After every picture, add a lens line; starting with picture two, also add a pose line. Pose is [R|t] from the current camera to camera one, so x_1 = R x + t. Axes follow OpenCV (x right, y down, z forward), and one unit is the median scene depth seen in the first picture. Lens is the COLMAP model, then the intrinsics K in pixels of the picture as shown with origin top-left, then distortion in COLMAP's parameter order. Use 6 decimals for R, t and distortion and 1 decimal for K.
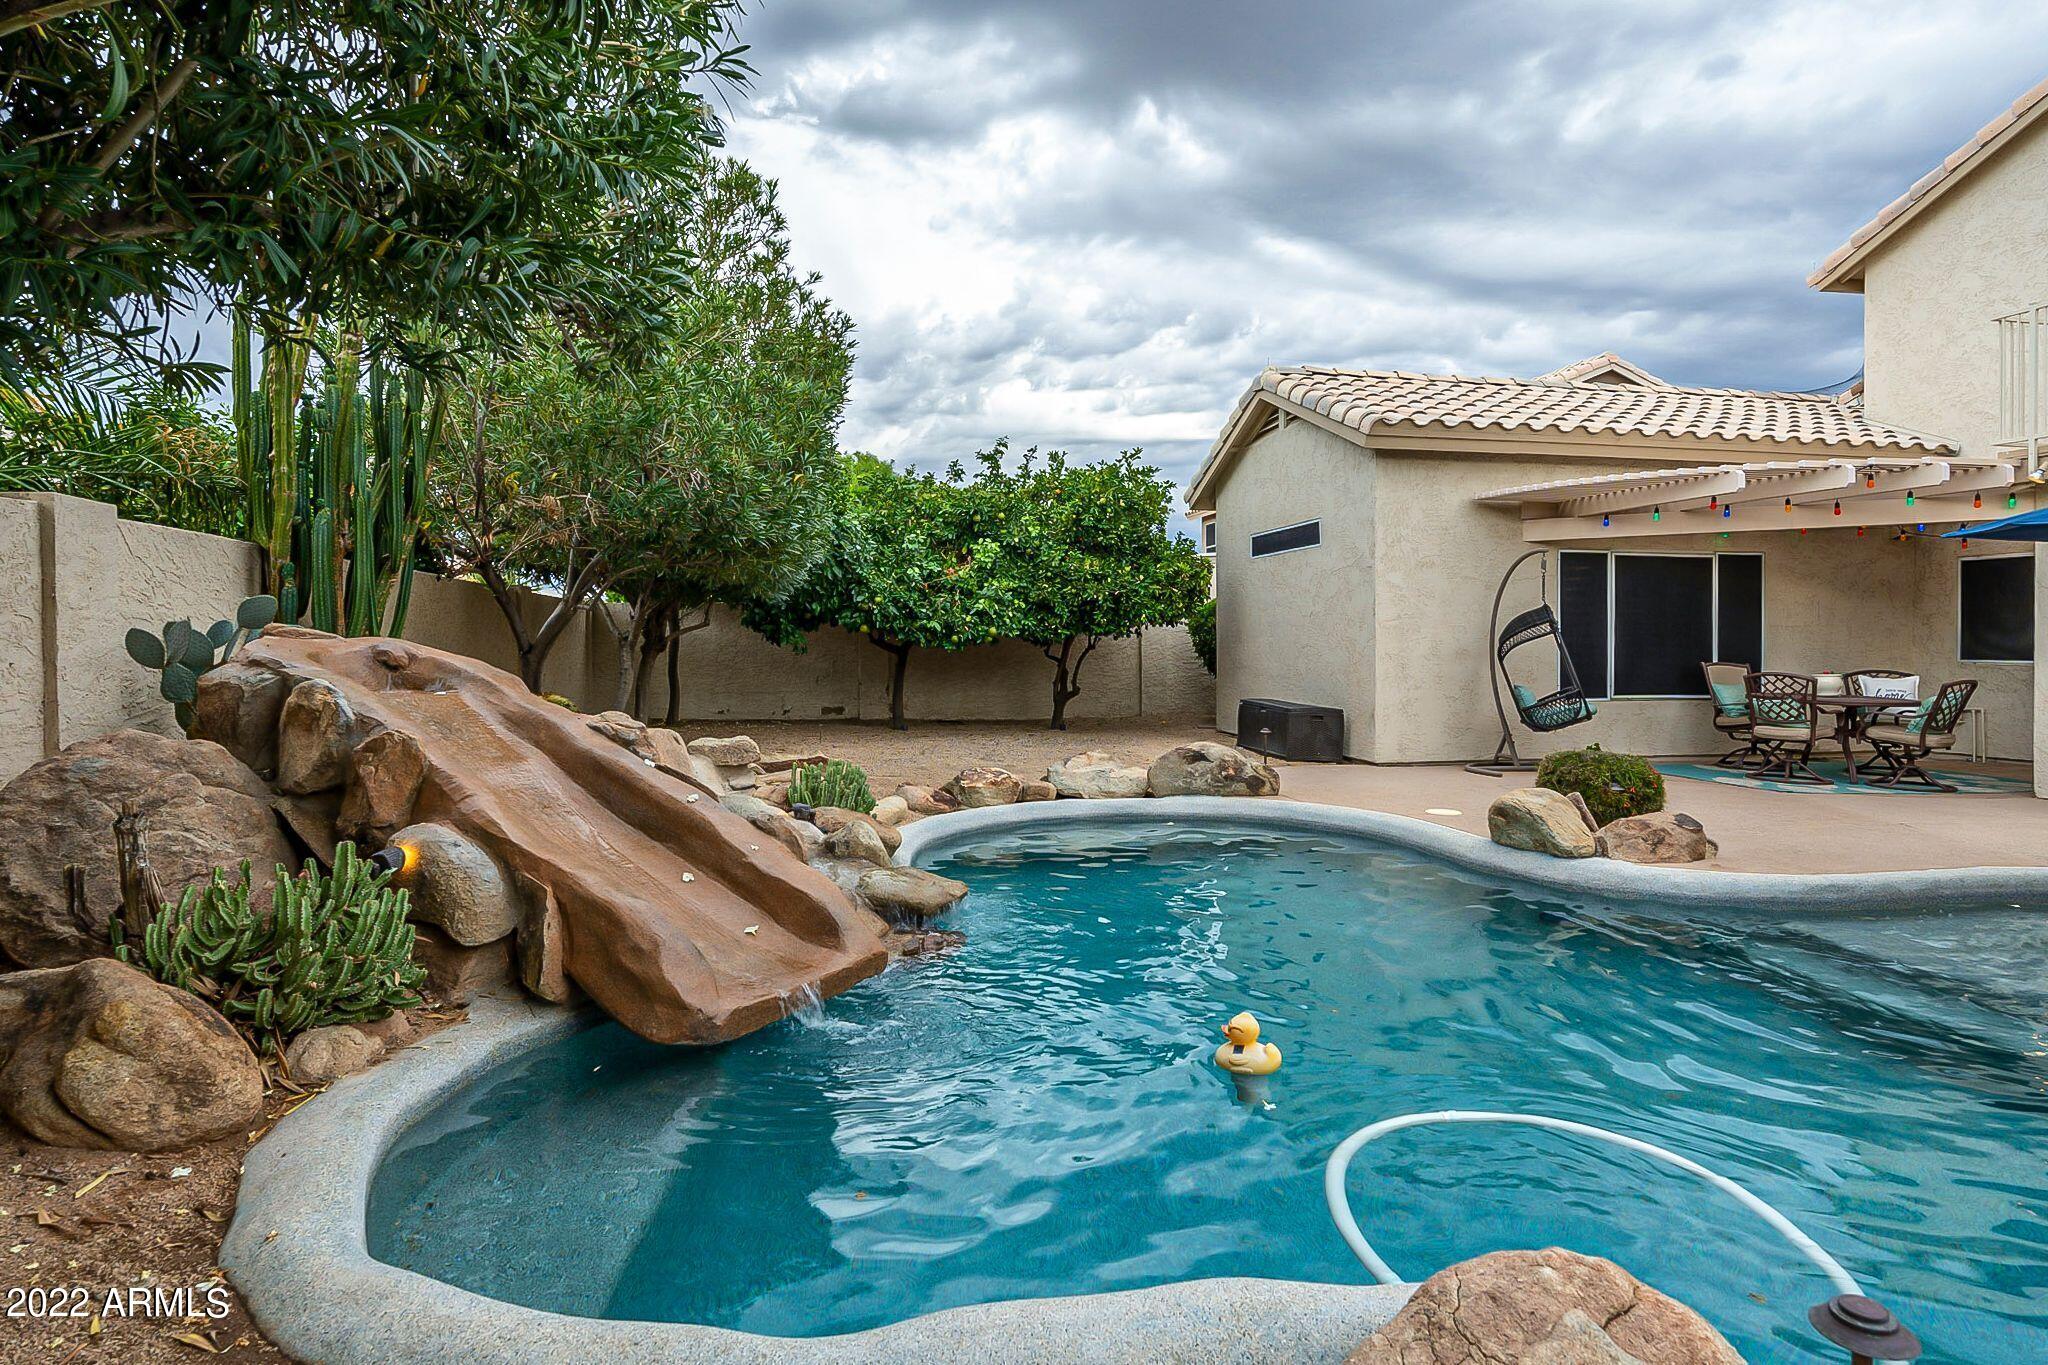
lens RADIAL K [[908.9, 0, 1023.3], [0, 908.9, 678.3], [0, 0, 1]] dist [0.000119, 0.000082]
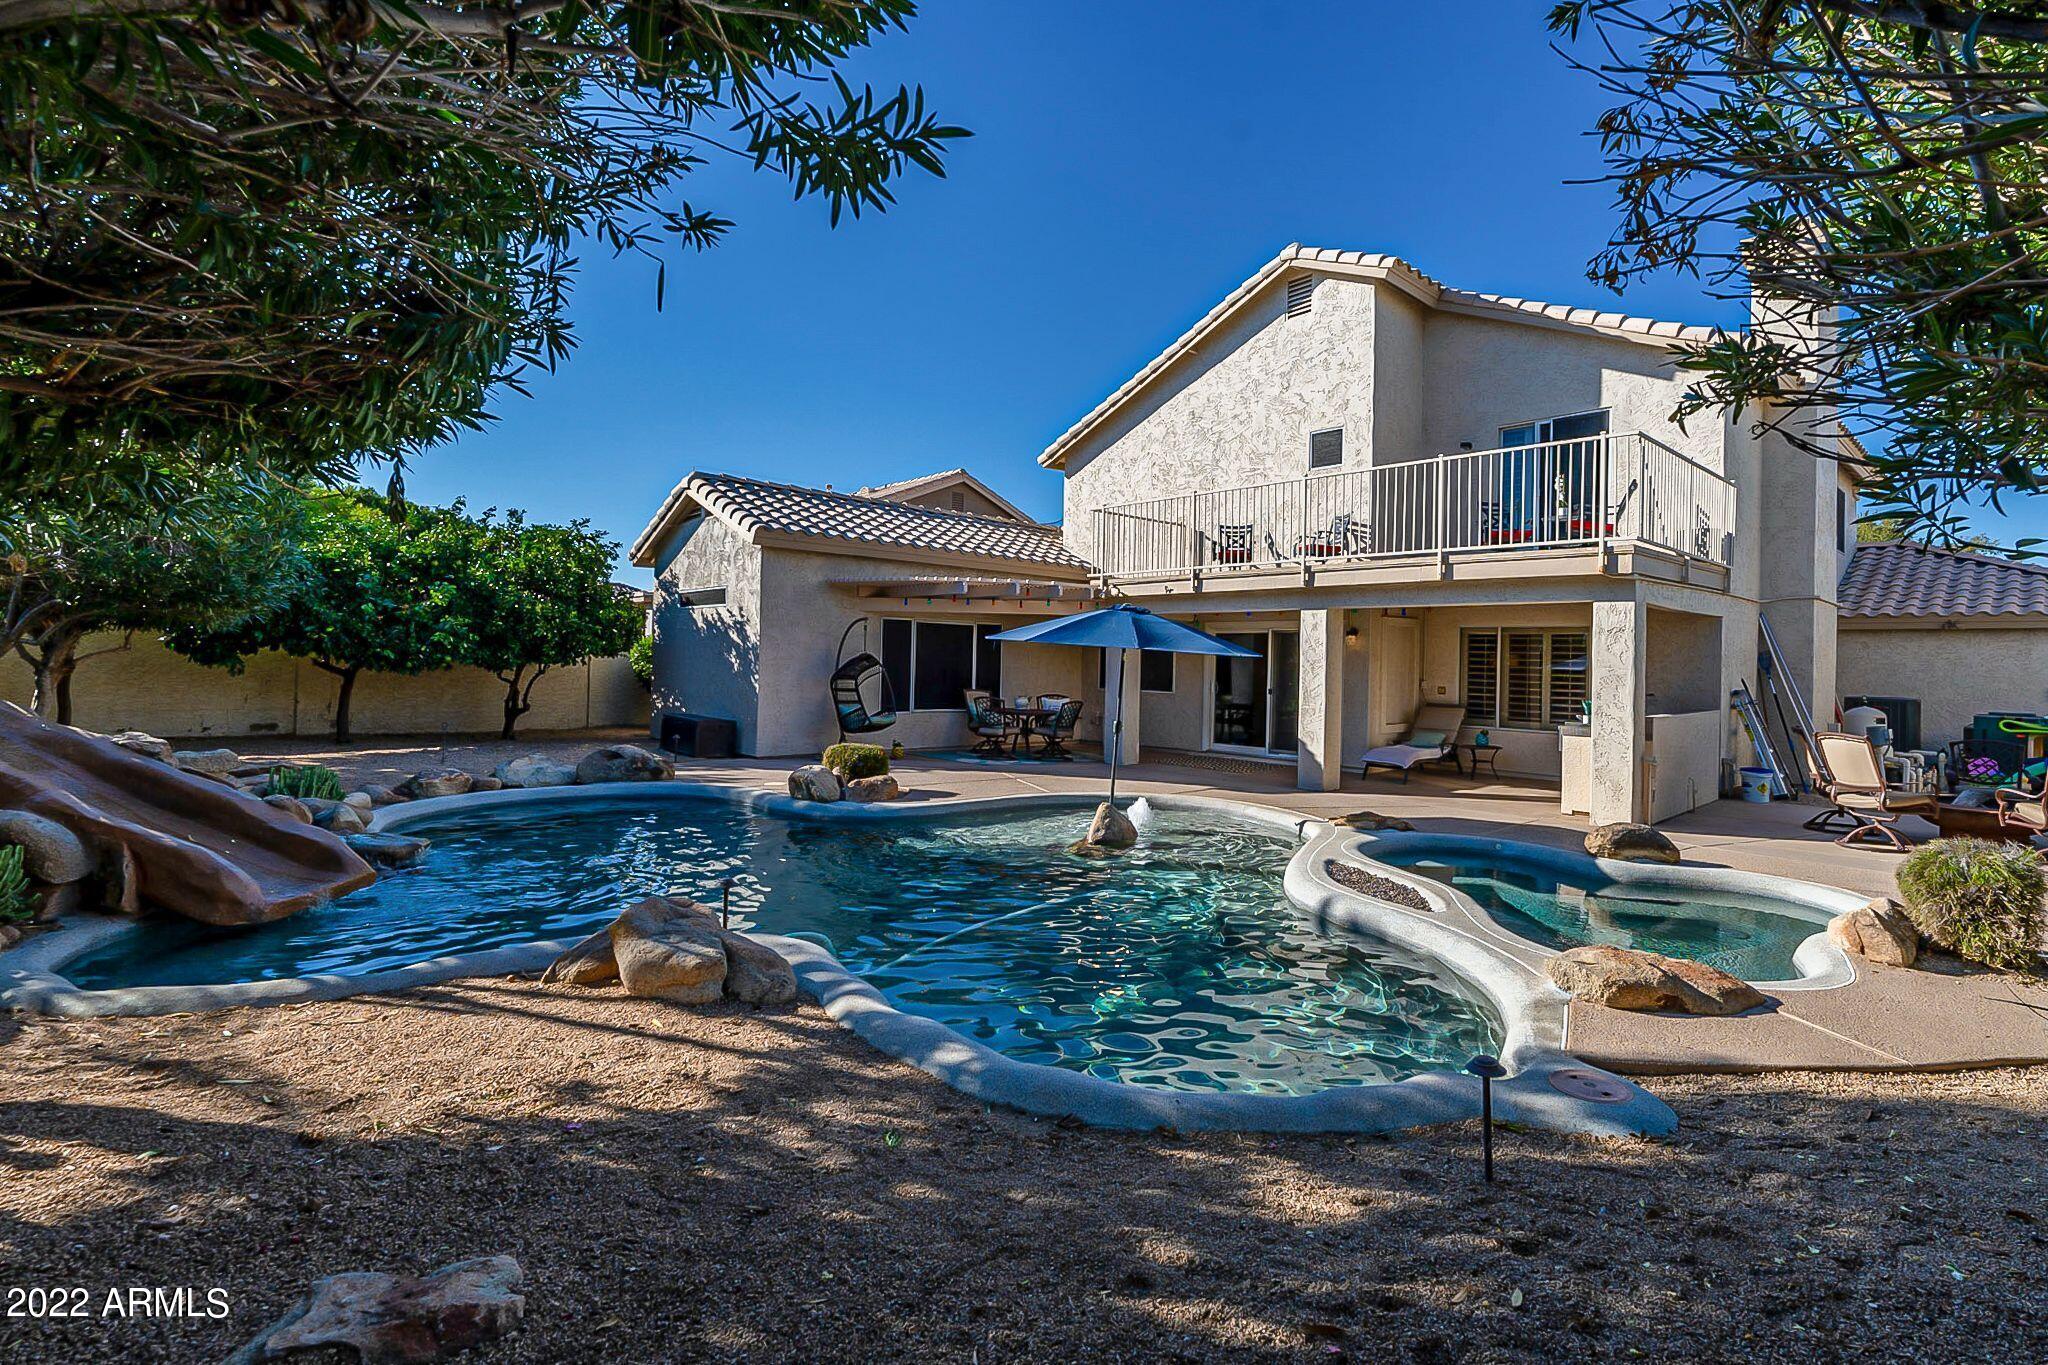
lens RADIAL K [[940.8, 0, 1074.6], [0, 940.8, 644.6], [0, 0, 1]] dist [-0.001827, 0.000497]
pose [[0.842315, 0.030392, 0.538129, -0.004971], [-0.008705, 0.999046, -0.042798, -0.027154], [-0.538916, 0.031365, 0.841775, -0.554332]]
